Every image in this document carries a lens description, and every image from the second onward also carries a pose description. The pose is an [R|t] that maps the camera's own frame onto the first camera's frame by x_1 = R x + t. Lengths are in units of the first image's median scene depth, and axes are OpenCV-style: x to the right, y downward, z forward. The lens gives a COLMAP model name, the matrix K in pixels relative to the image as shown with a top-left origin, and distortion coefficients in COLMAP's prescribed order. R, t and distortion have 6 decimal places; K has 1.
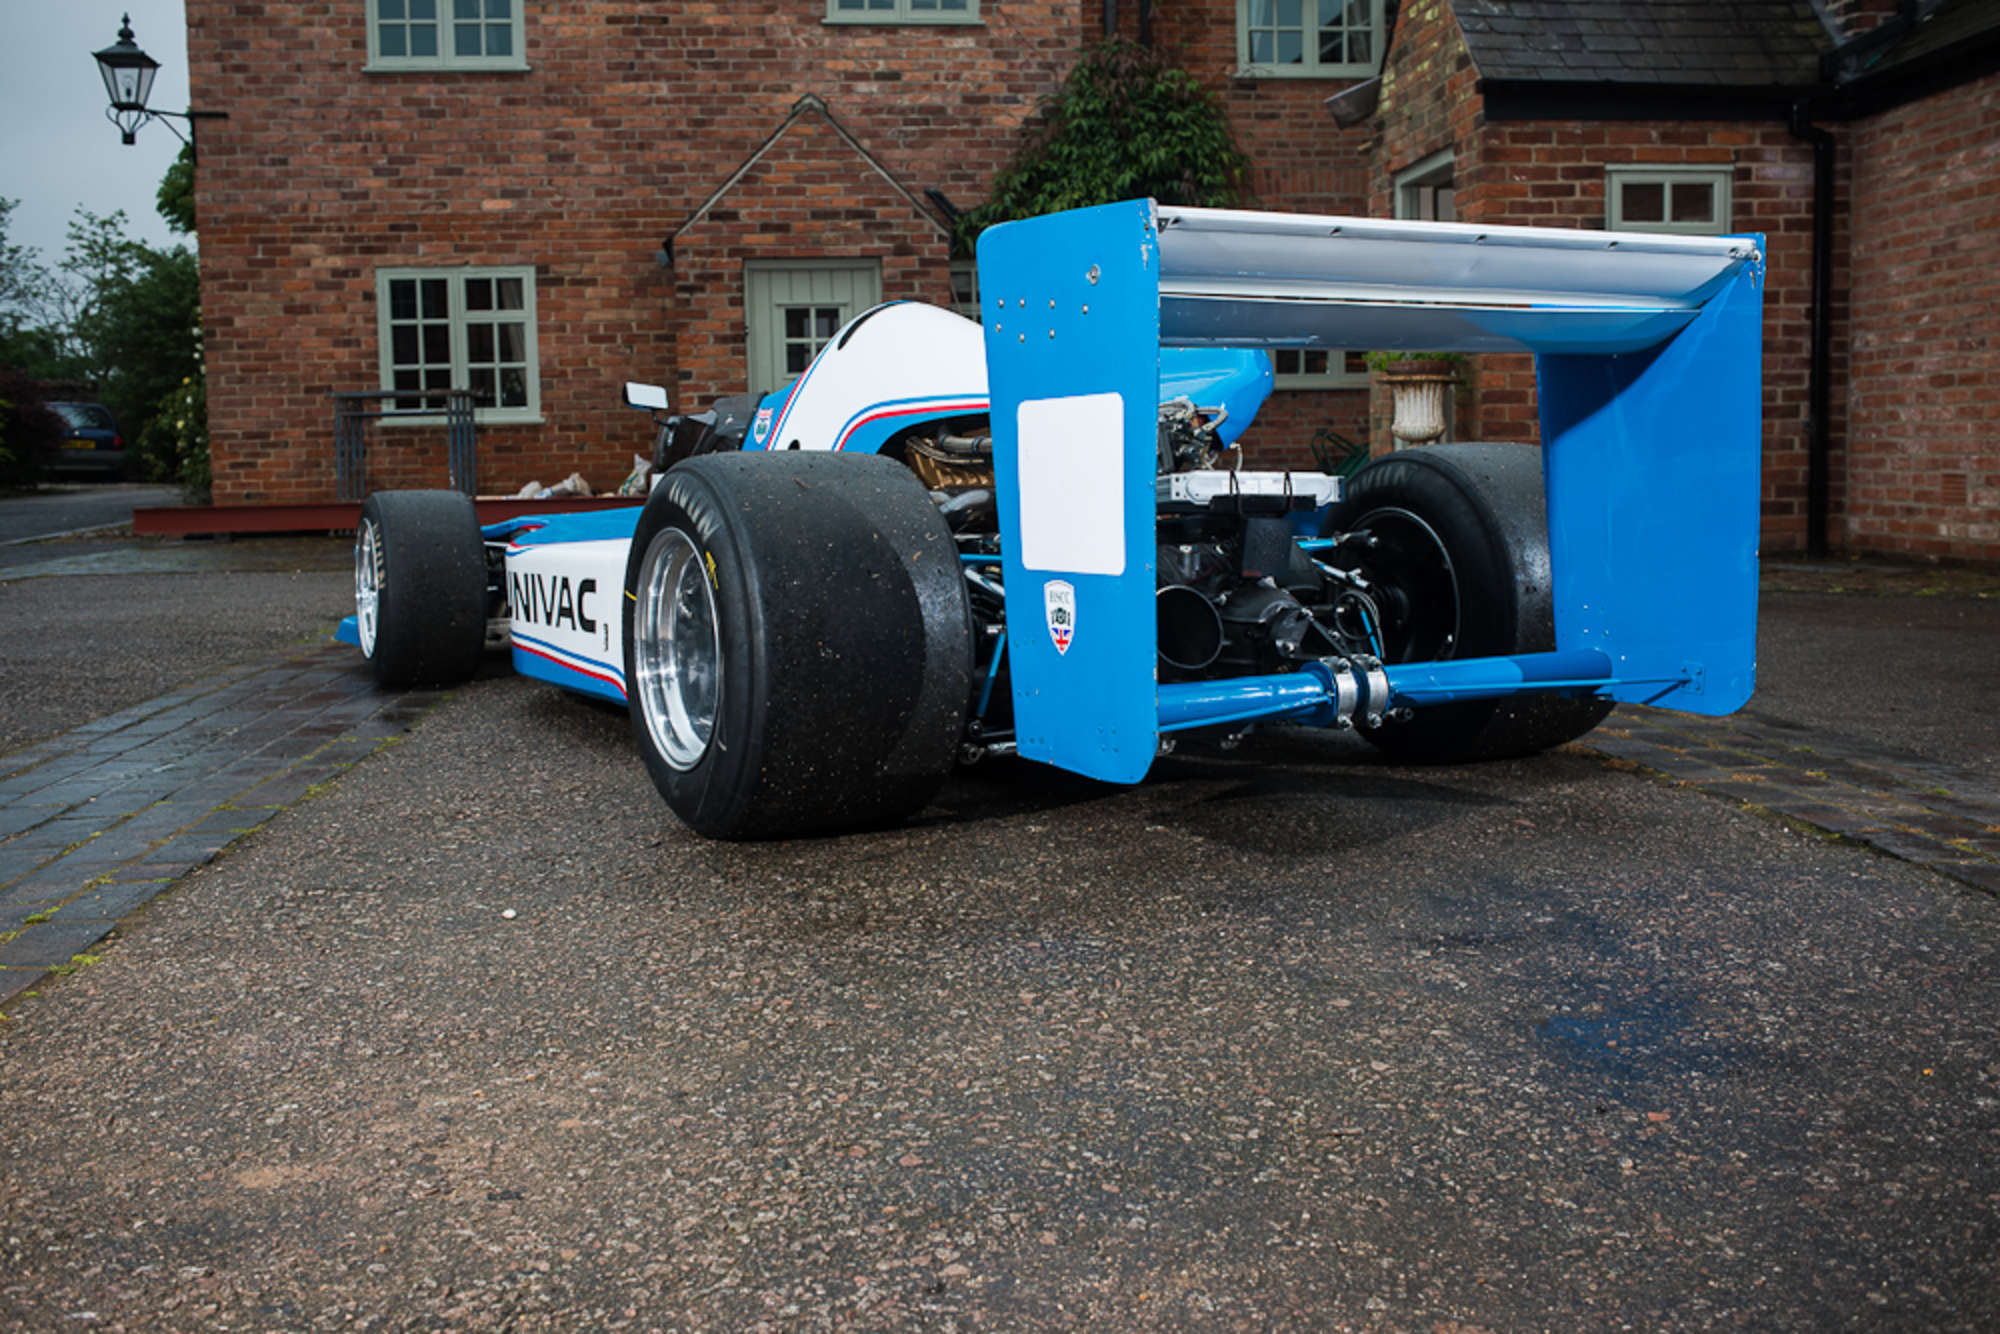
lens RADIAL K [[2054.1, 0, 995.8], [0, 2054.1, 658.3], [0, 0, 1]] dist [-0.040412, 0.000000]
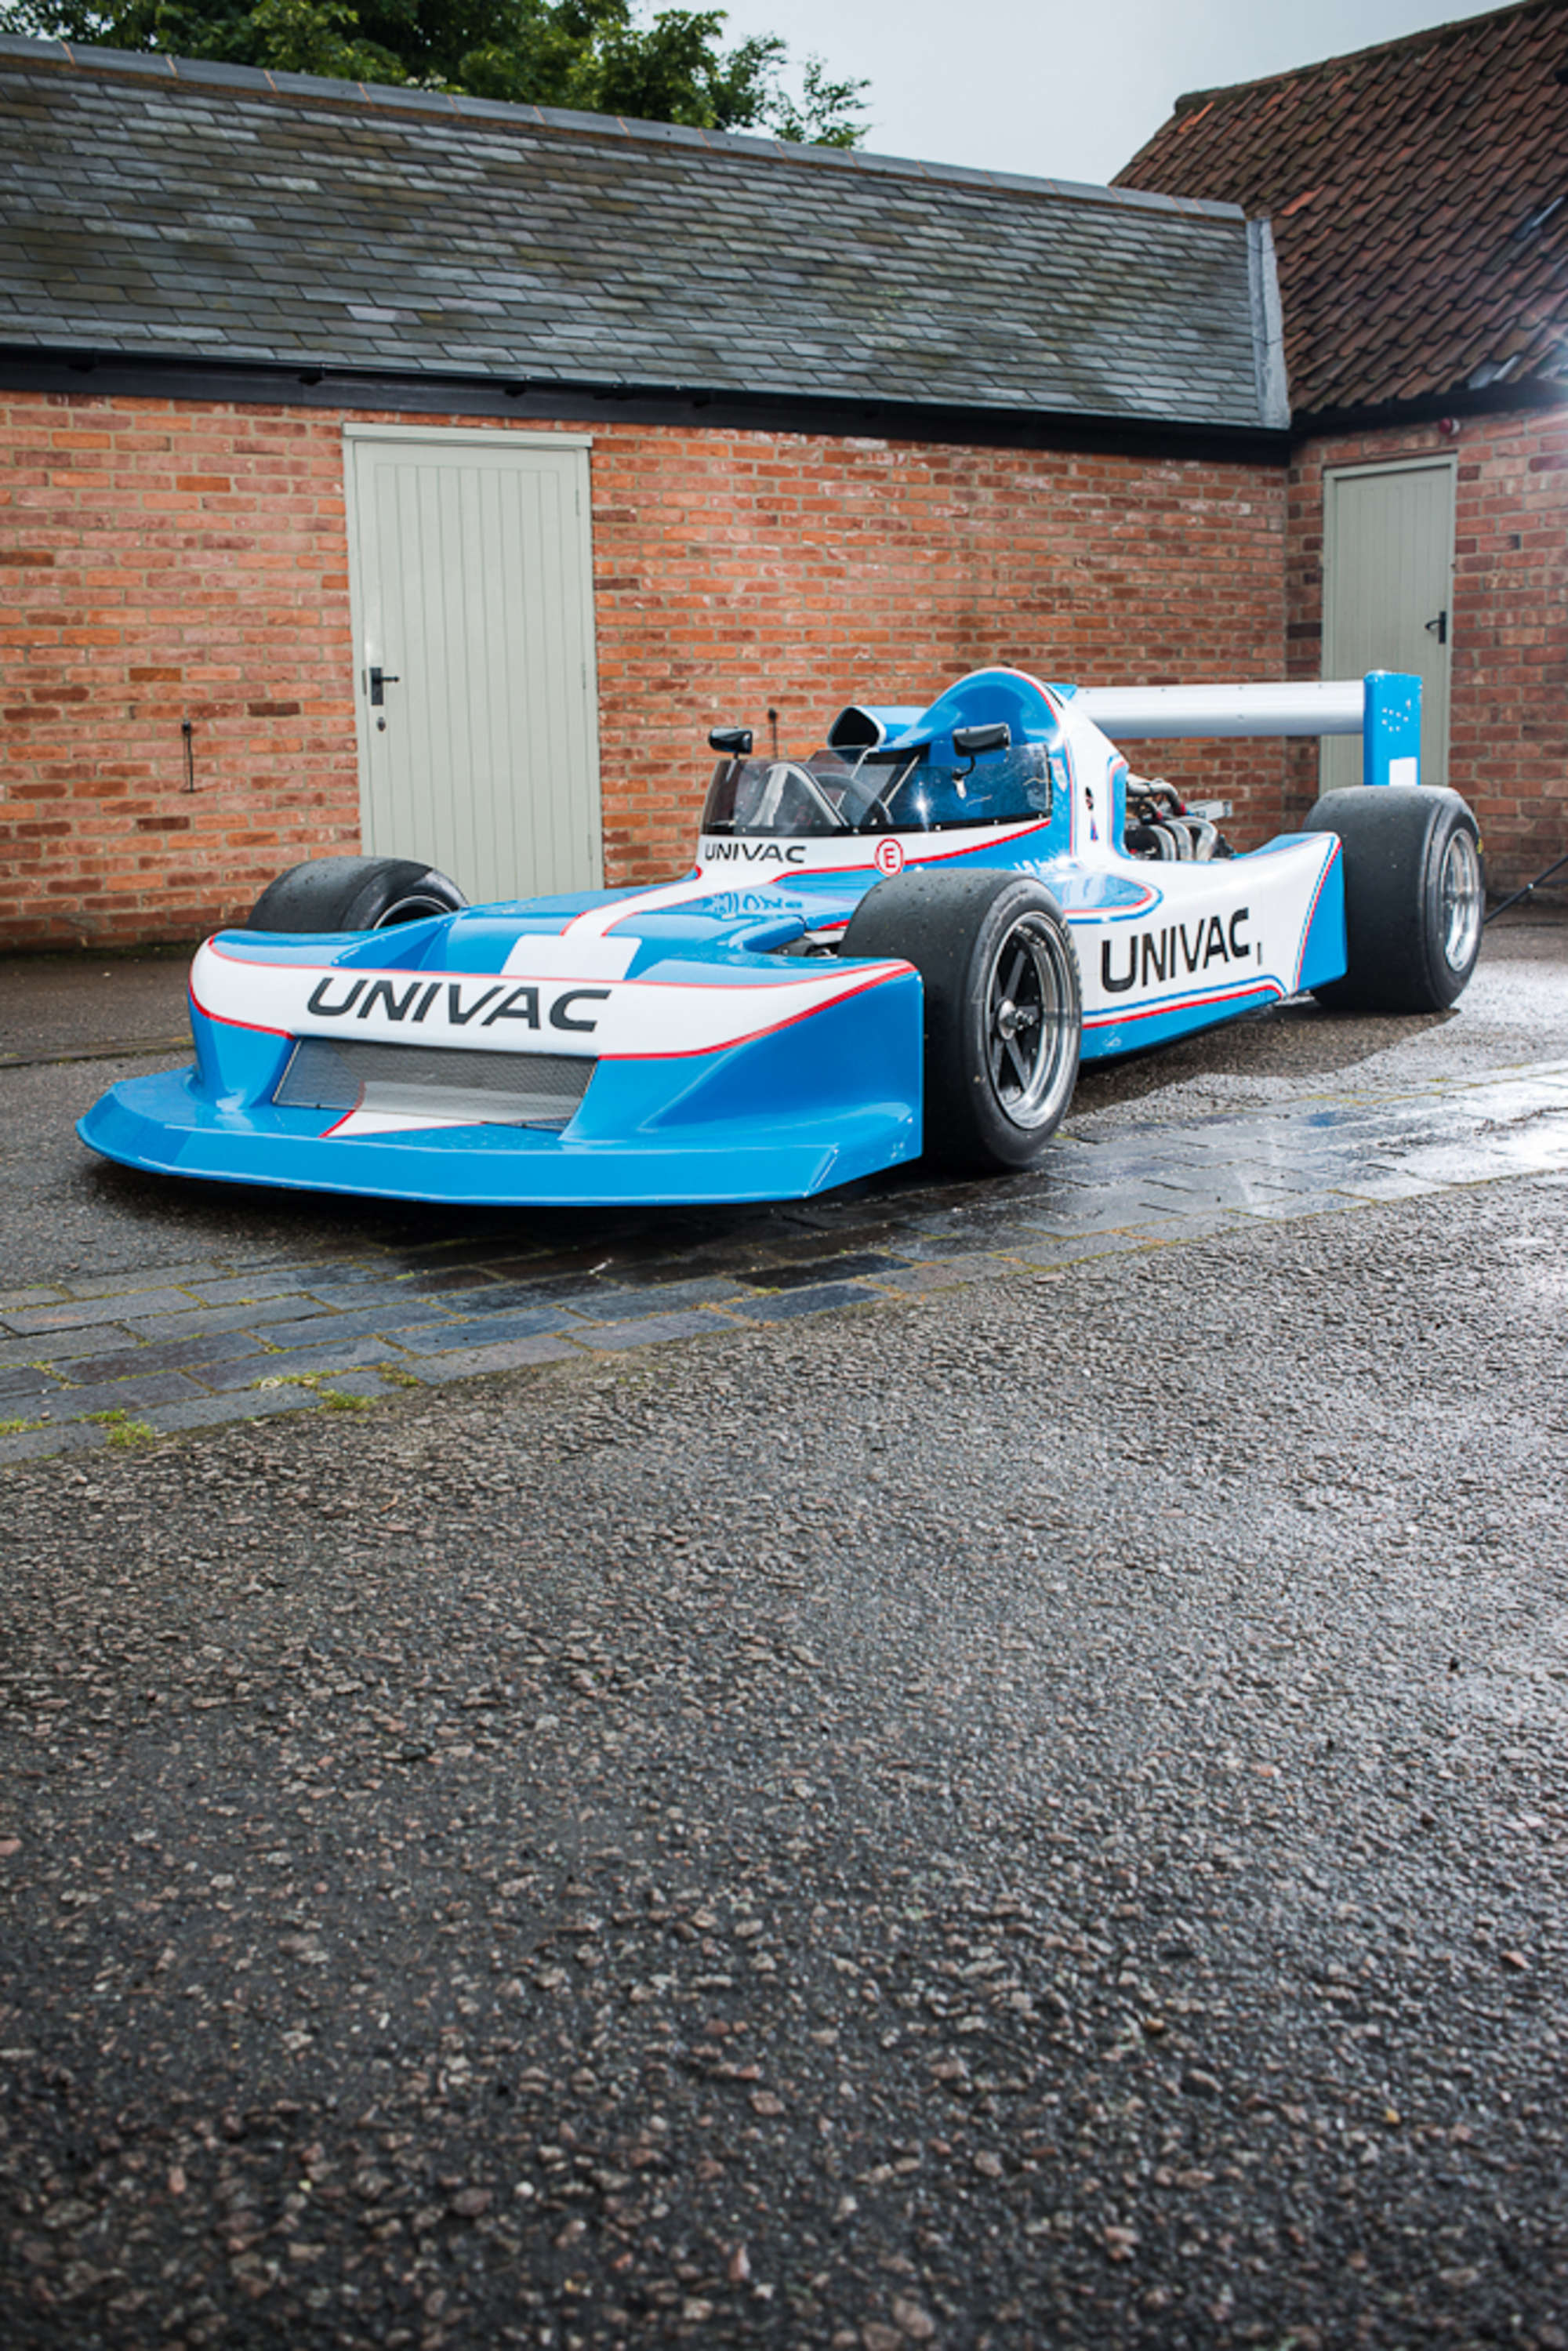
lens RADIAL K [[2414.7, 0, 786.9], [0, 2414.7, 1166.2], [0, 0, 1]] dist [-0.040412, 0.000000]
pose [[-0.513635, -0.121938, 0.849300, -0.545146], [0.117627, 0.970496, 0.210477, -0.094417], [-0.849908, 0.208009, -0.484138, 0.846708]]
